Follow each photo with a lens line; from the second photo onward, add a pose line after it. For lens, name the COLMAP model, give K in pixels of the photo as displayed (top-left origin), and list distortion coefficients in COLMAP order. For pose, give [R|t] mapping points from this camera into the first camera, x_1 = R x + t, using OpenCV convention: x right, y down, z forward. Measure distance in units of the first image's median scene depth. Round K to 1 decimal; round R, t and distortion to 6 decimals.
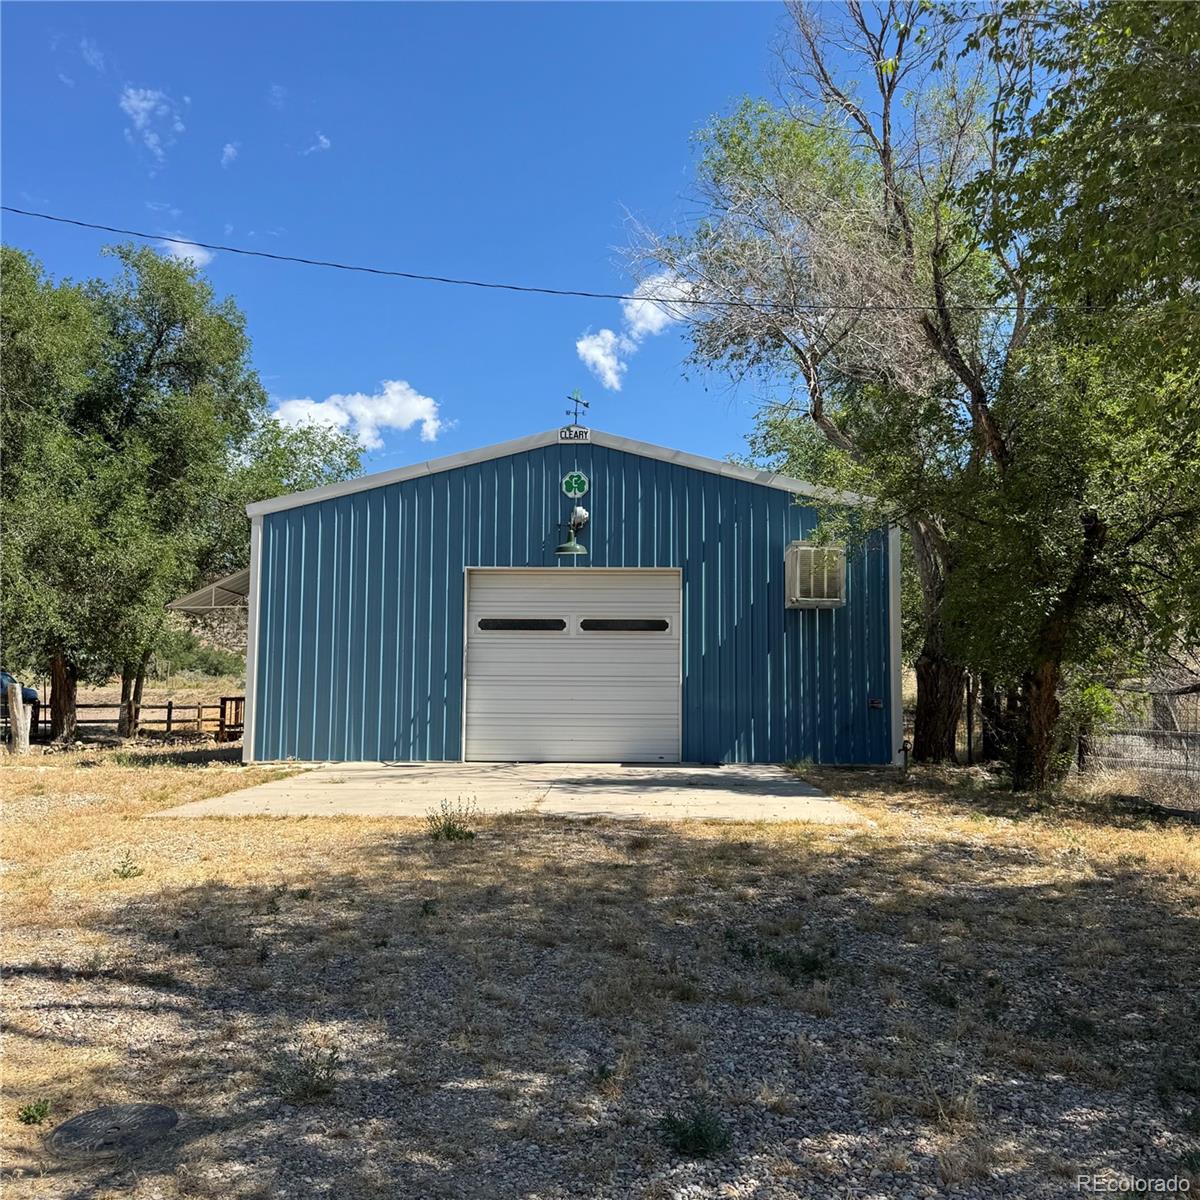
lens RADIAL K [[1103.0, 0, 600.0], [0, 1103.0, 600.0], [0, 0, 1]] dist [0.005066, 0.001083]
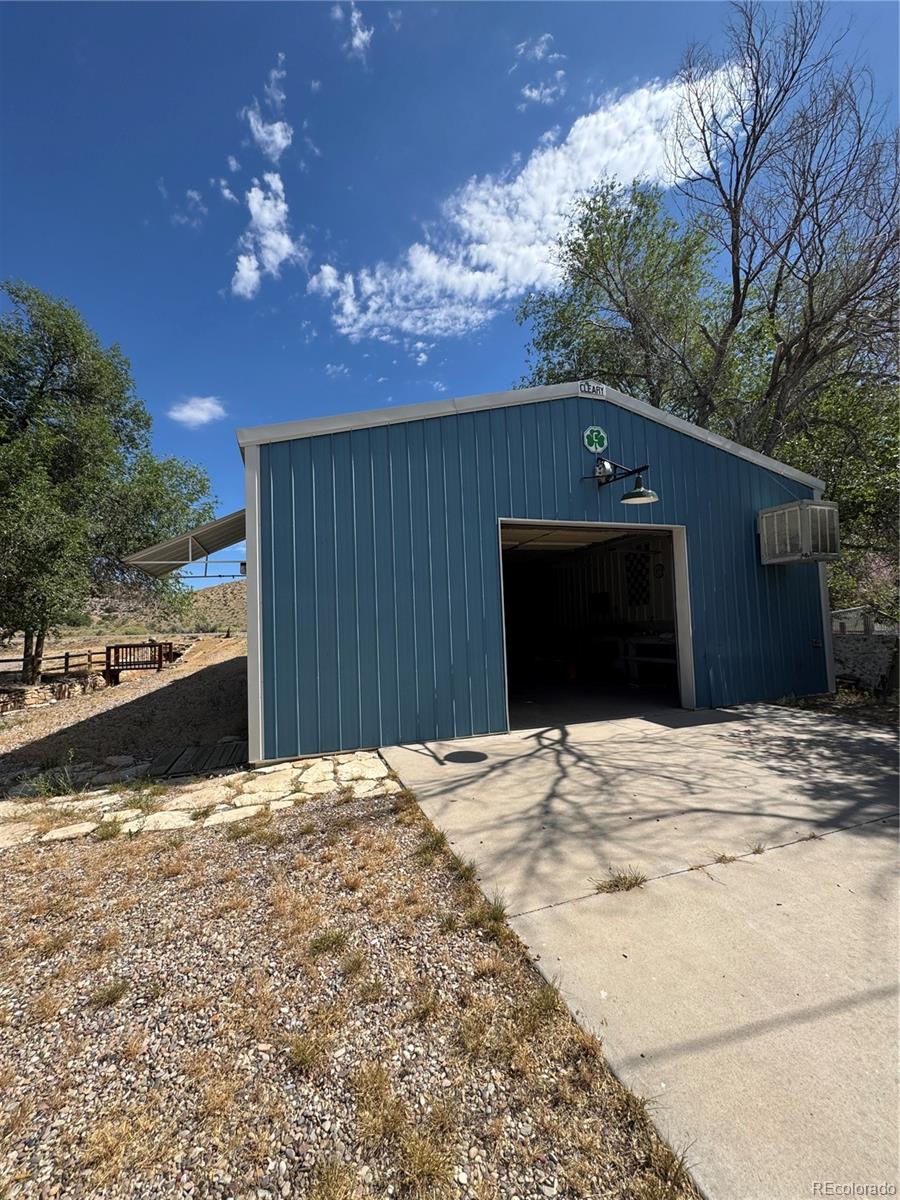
lens RADIAL K [[477.6, 0, 450.0], [0, 477.6, 600.0], [0, 0, 1]] dist [-0.000717, -0.010844]
pose [[0.944267, -0.024660, 0.328255, -0.138767], [0.012885, 0.999195, 0.038001, 0.010500], [-0.328927, -0.031654, 0.943825, 0.301370]]
